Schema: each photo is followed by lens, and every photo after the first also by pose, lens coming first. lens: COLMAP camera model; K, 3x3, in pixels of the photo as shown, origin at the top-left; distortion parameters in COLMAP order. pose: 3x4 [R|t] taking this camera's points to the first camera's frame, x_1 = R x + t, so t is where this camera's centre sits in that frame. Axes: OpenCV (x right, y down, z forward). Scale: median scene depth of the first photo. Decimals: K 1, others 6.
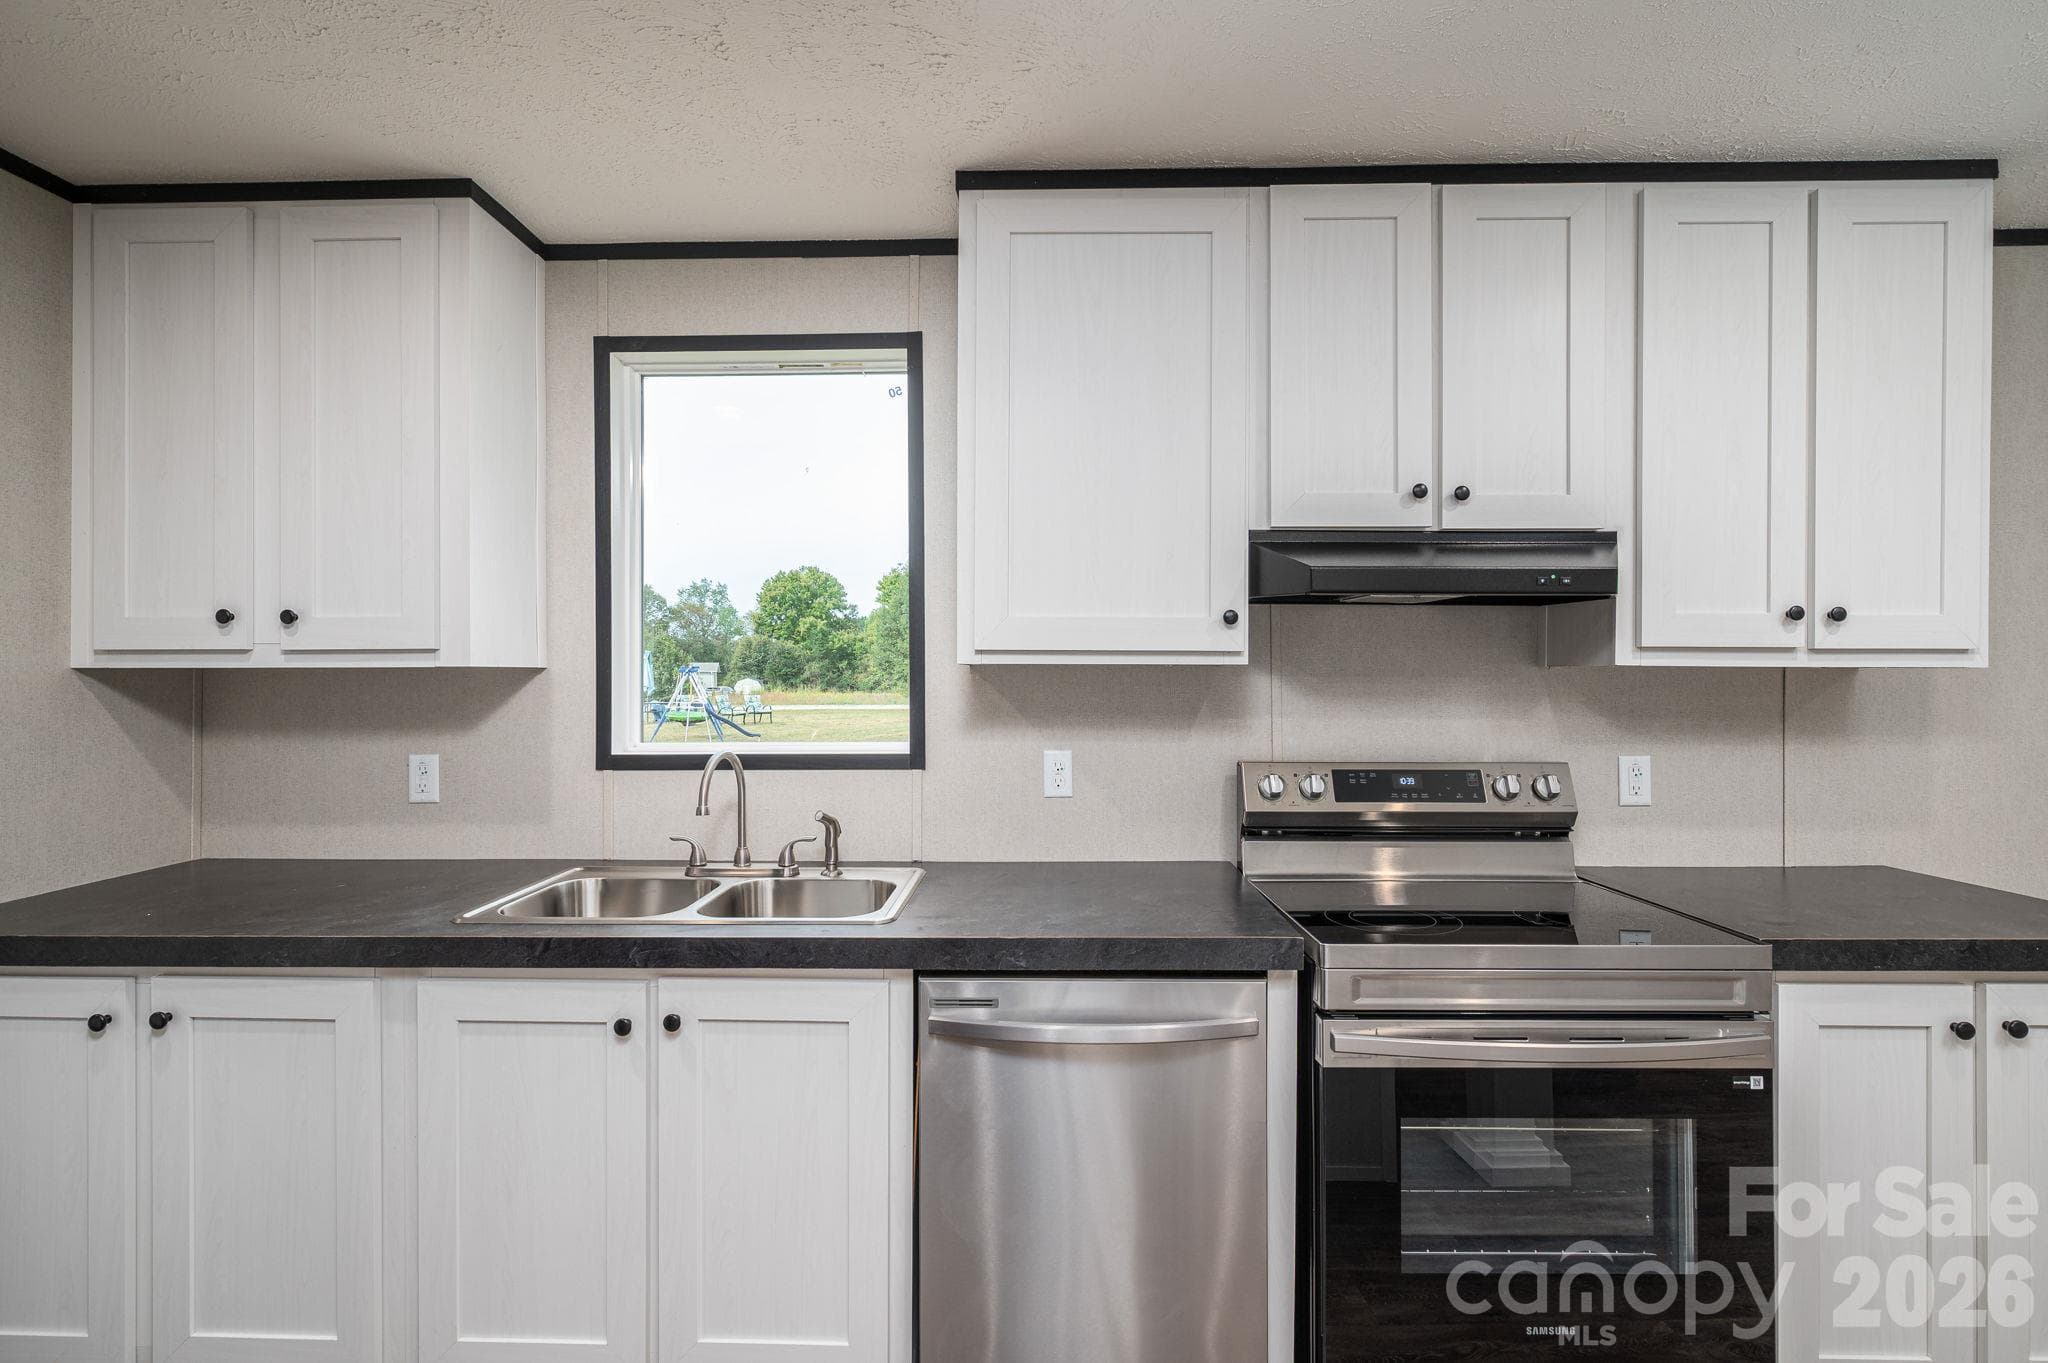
lens RADIAL K [[950.6, 0, 1012.6], [0, 950.6, 662.3], [0, 0, 1]] dist [-0.004324, 0.001451]
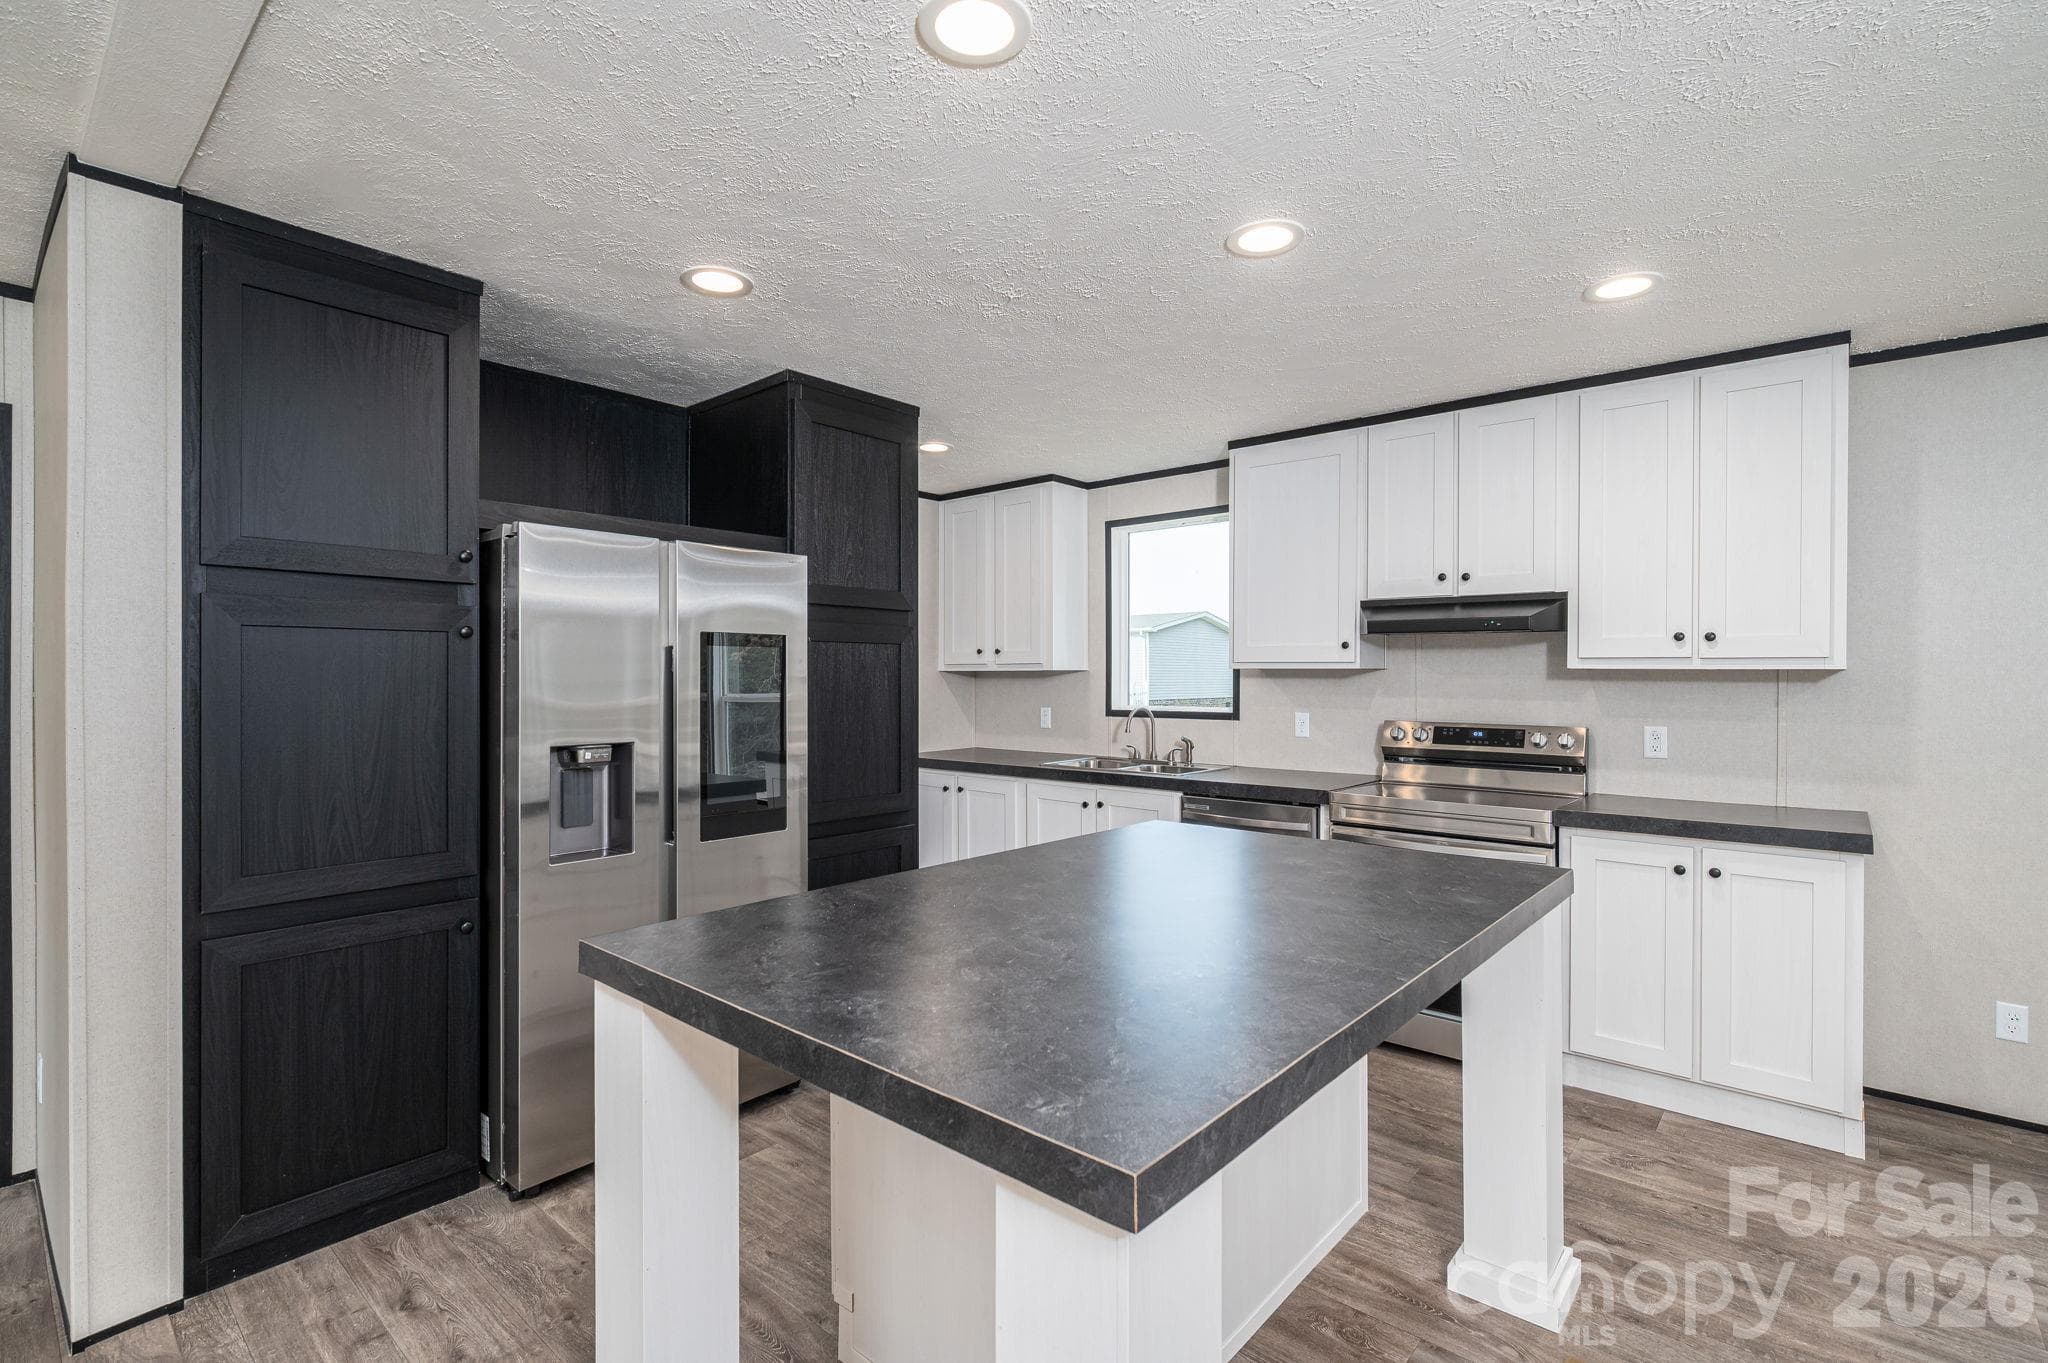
lens RADIAL K [[950.6, 0, 1006.7], [0, 950.6, 672.8], [0, 0, 1]] dist [-0.004324, 0.001451]
pose [[0.753416, -0.000697, -0.657544, 0.911409], [0.008893, 0.999919, 0.009129, -0.012466], [0.657484, -0.012725, 0.753361, -0.892677]]
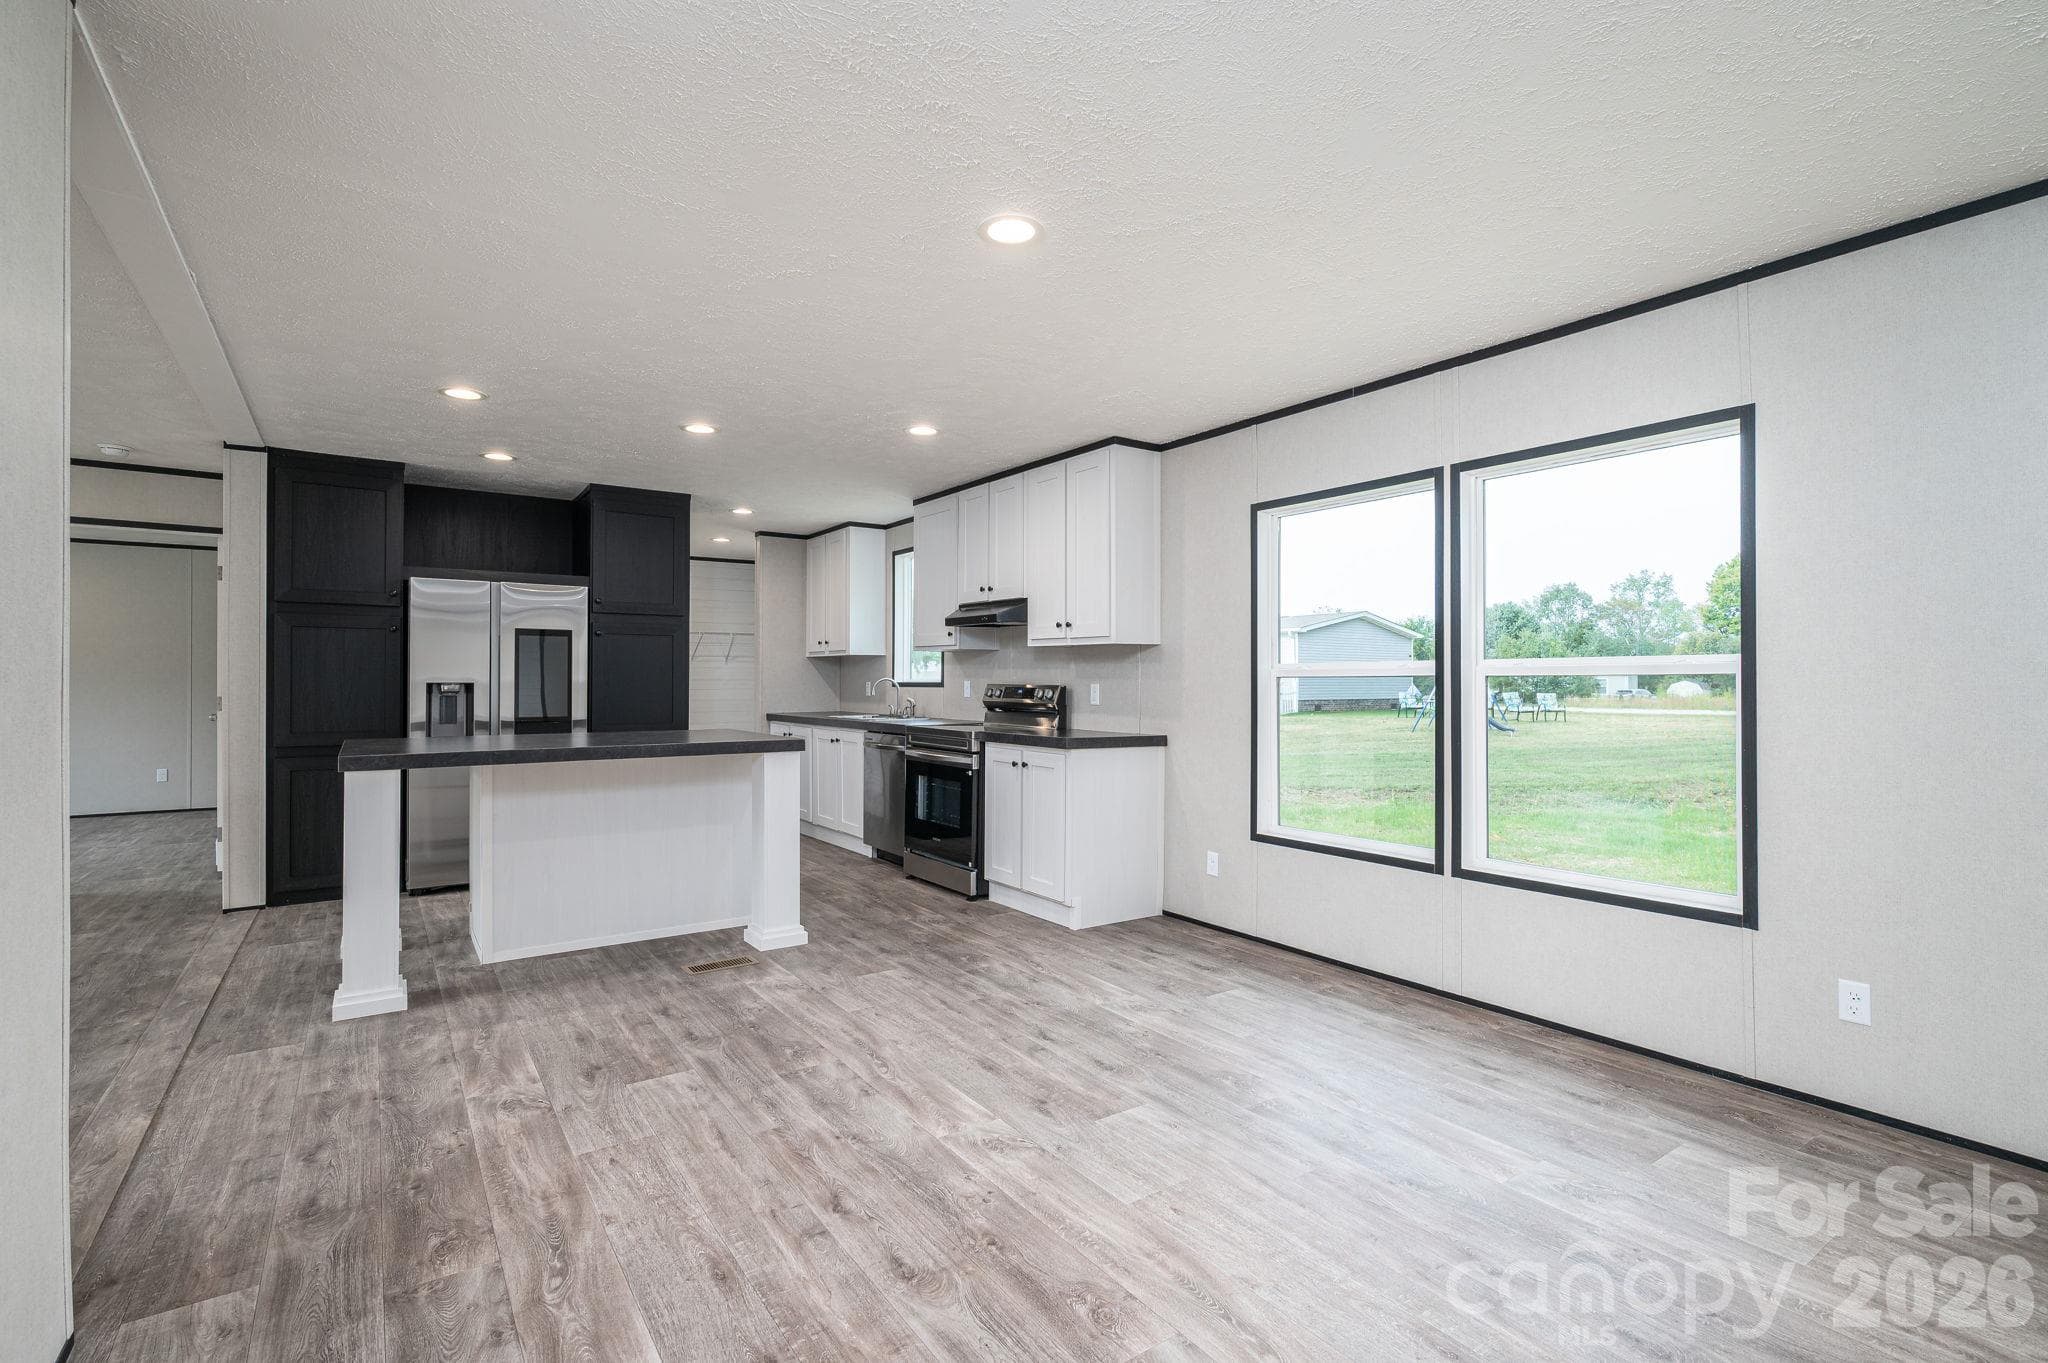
lens RADIAL K [[950.6, 0, 1006.4], [0, 950.6, 671.7], [0, 0, 1]] dist [-0.004324, 0.001451]
pose [[0.571557, -0.003680, -0.820554, 2.587399], [0.008715, 0.999961, 0.001586, 0.063773], [0.820516, -0.008058, 0.571567, -0.560836]]
